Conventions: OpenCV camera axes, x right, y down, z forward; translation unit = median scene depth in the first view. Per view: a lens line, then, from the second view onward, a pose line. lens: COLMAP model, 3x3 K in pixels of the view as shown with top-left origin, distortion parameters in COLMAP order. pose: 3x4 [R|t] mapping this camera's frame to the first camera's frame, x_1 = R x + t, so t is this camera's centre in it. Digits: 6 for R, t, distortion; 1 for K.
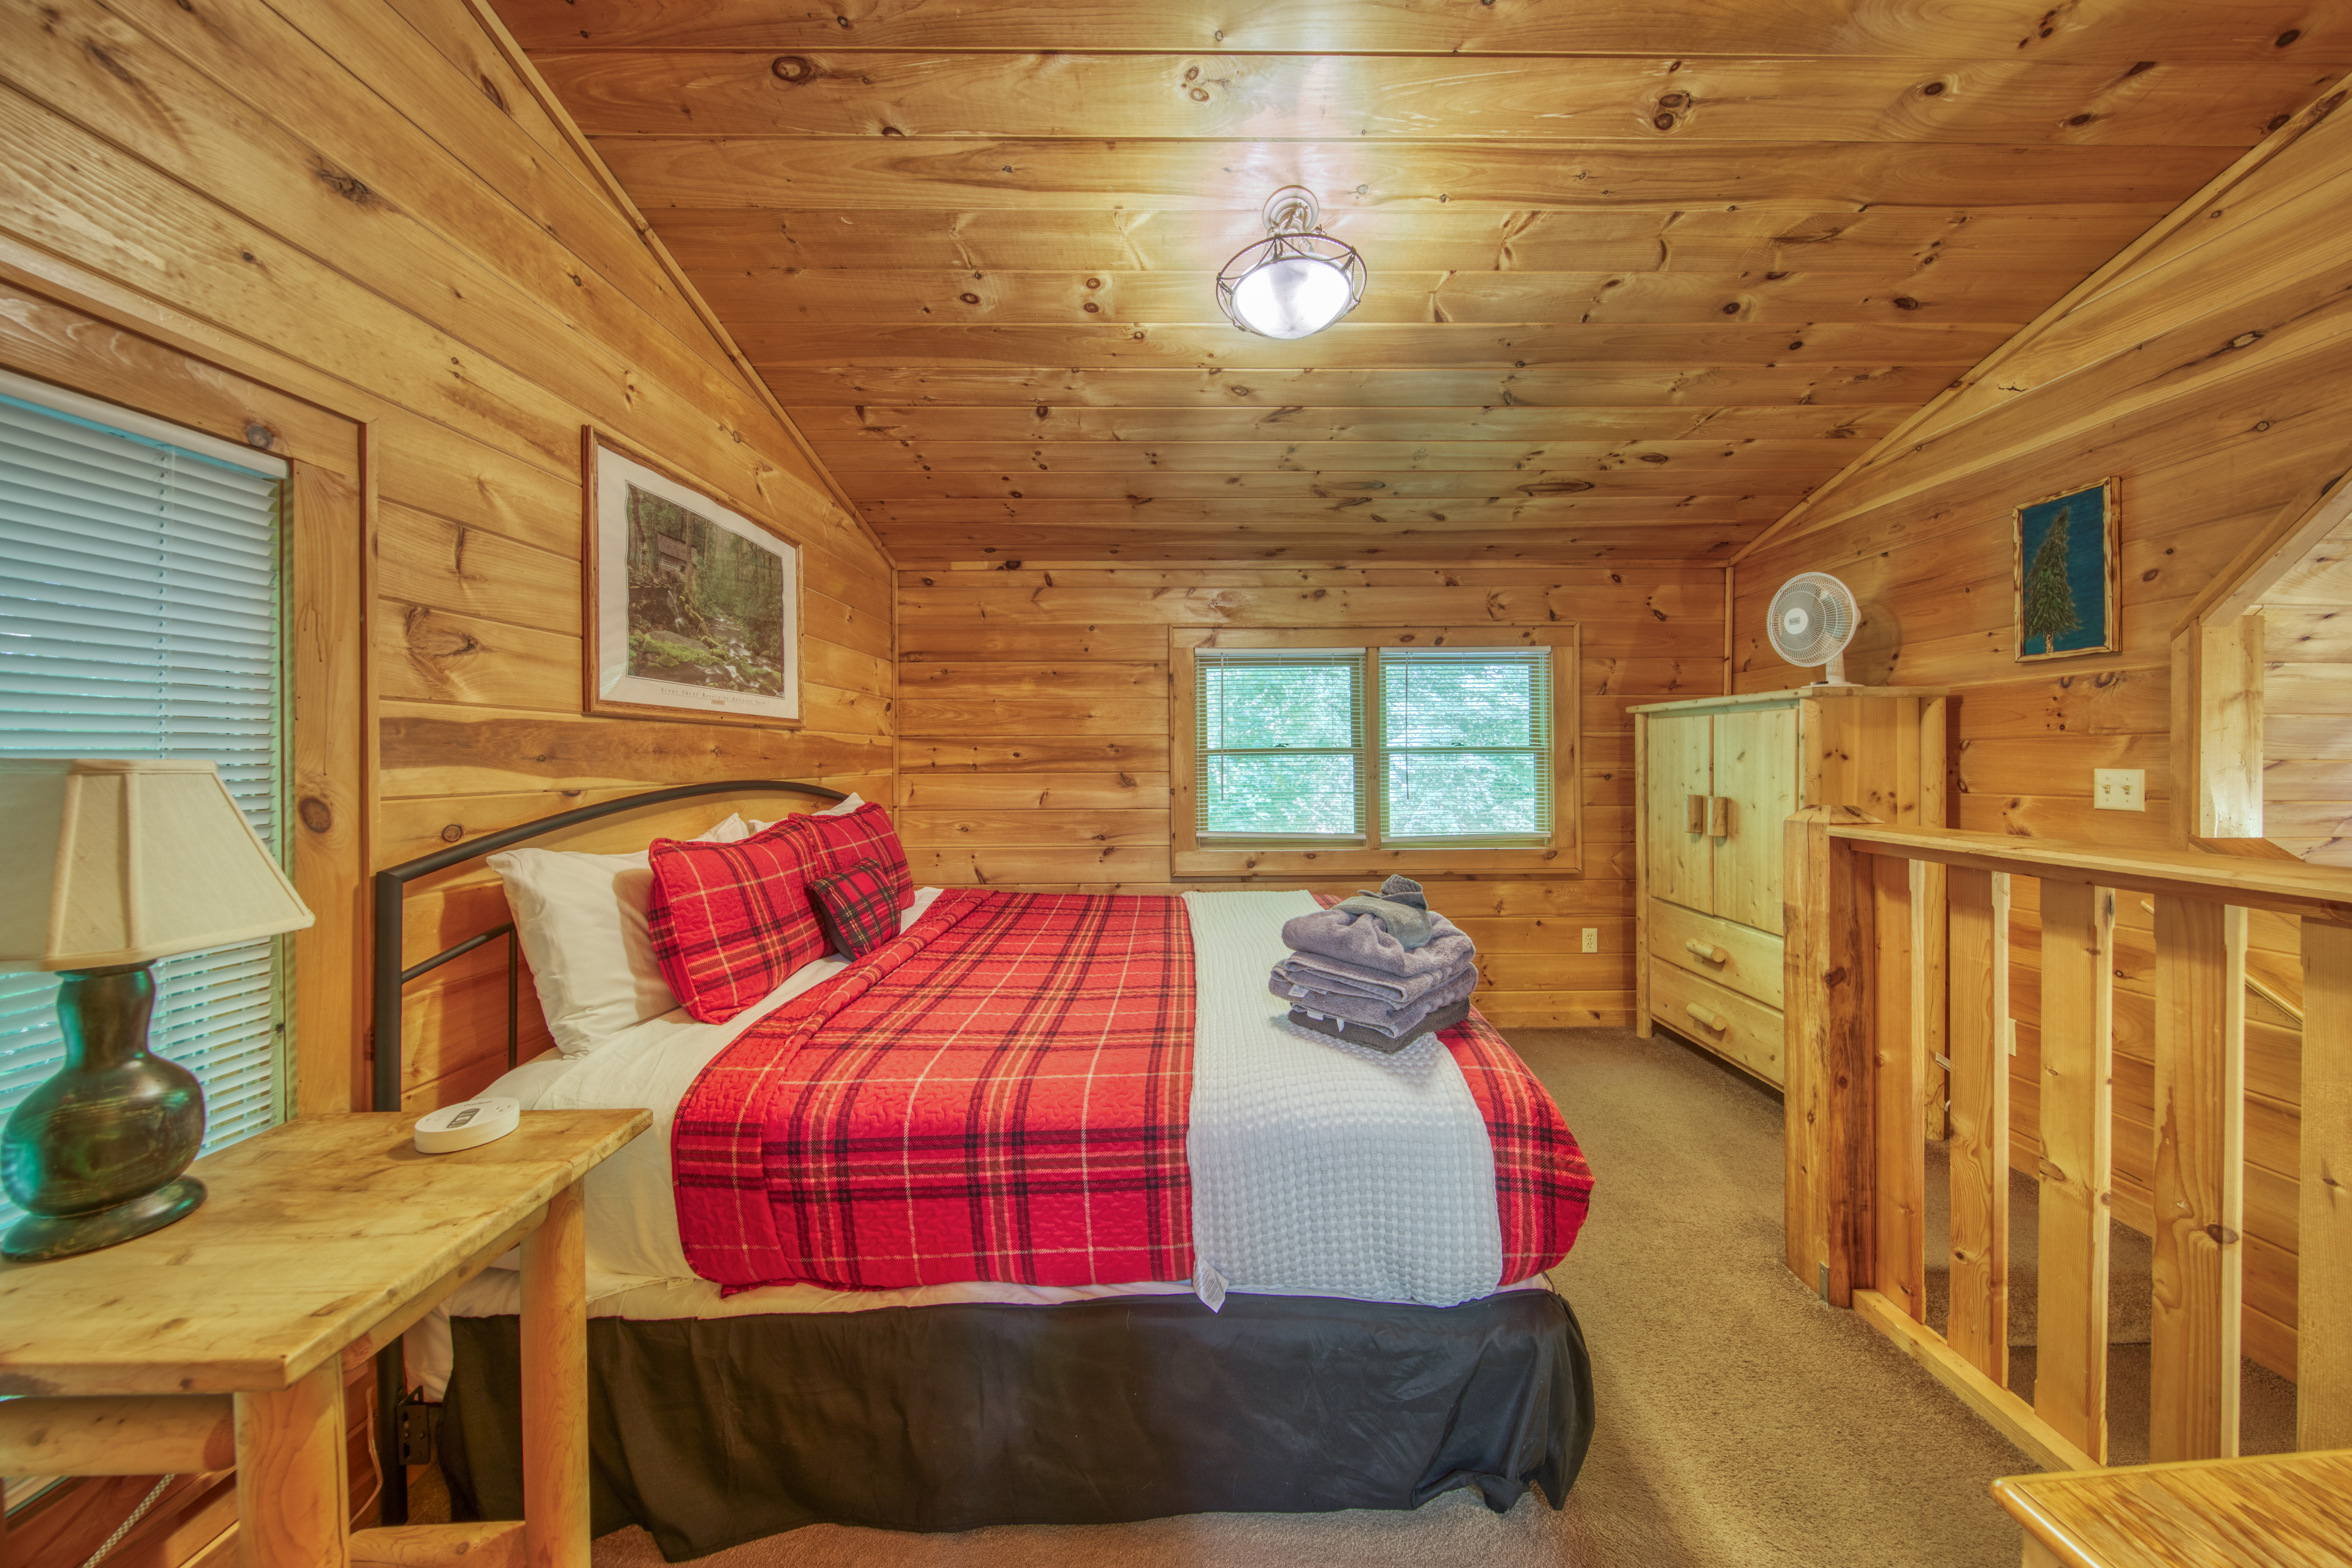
lens RADIAL K [[777.0, 0, 1248.9], [0, 777.0, 766.3], [0, 0, 1]] dist [0.004580, -0.000446]
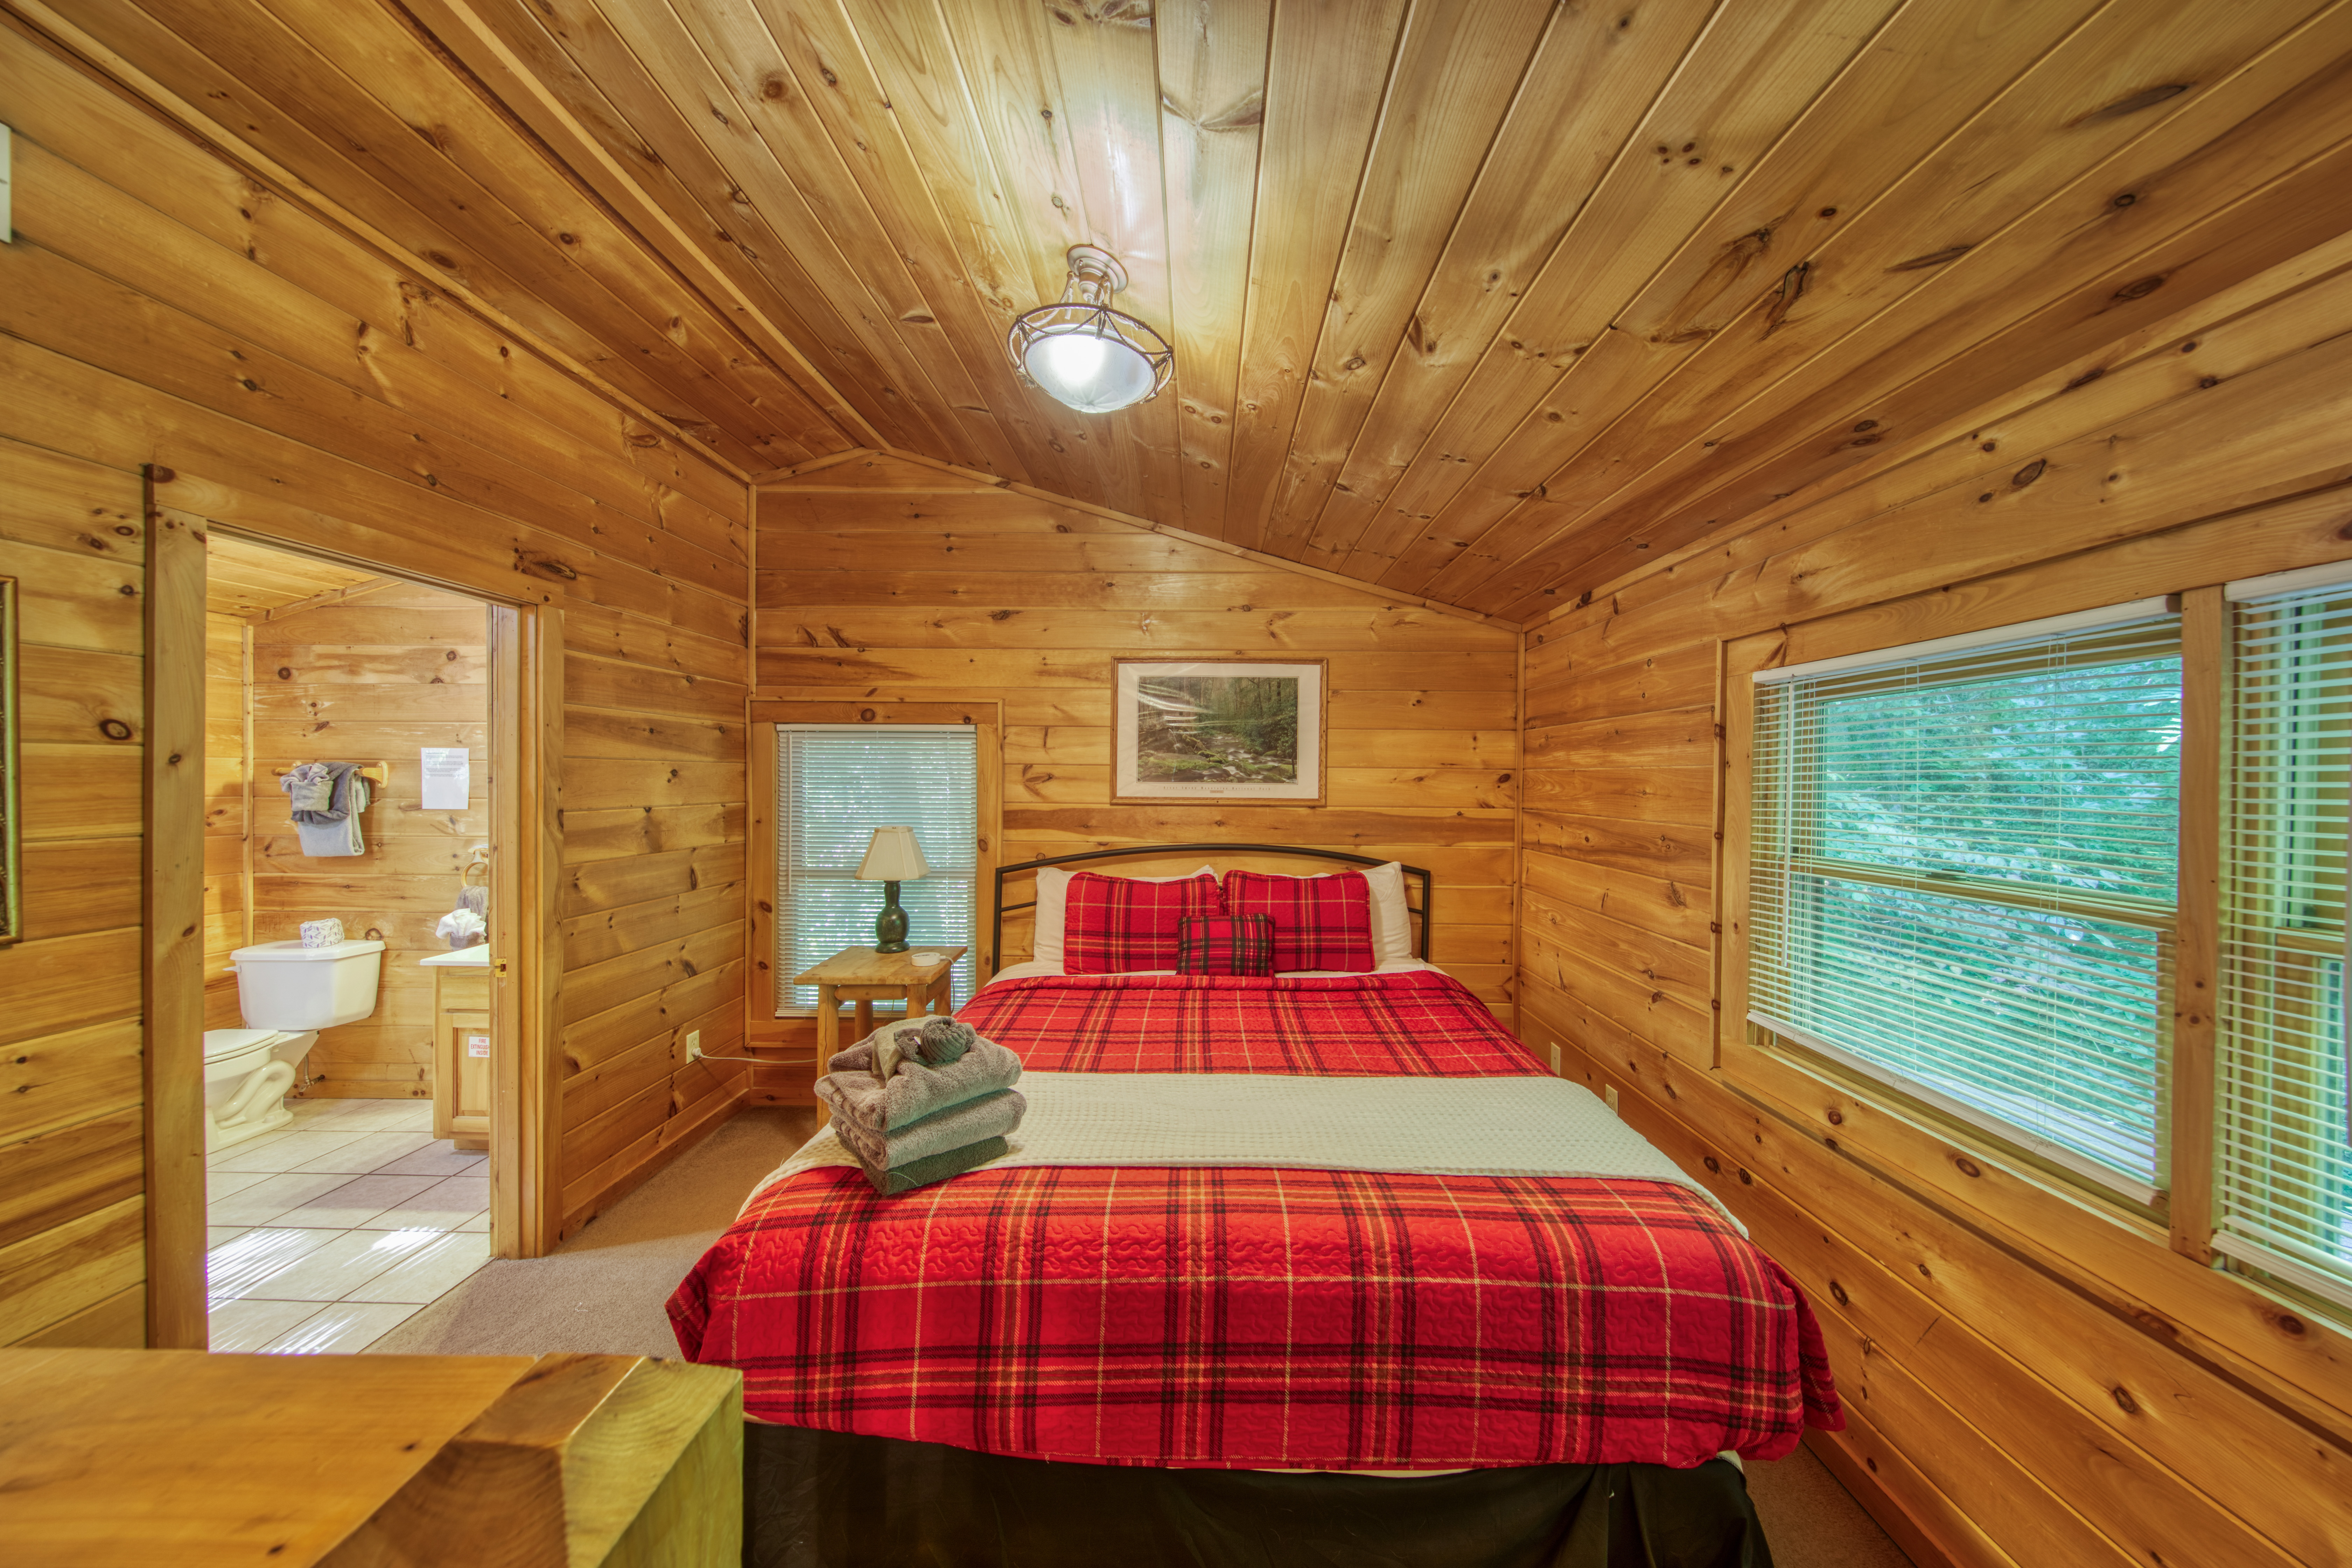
lens RADIAL K [[777.0, 0, 1170.4], [0, 777.0, 783.7], [0, 0, 1]] dist [0.004580, -0.000446]
pose [[-0.104124, 0.018507, -0.994392, 0.729215], [-0.018482, 0.999618, 0.020539, -0.110291], [0.994393, 0.020517, -0.103742, 0.920367]]
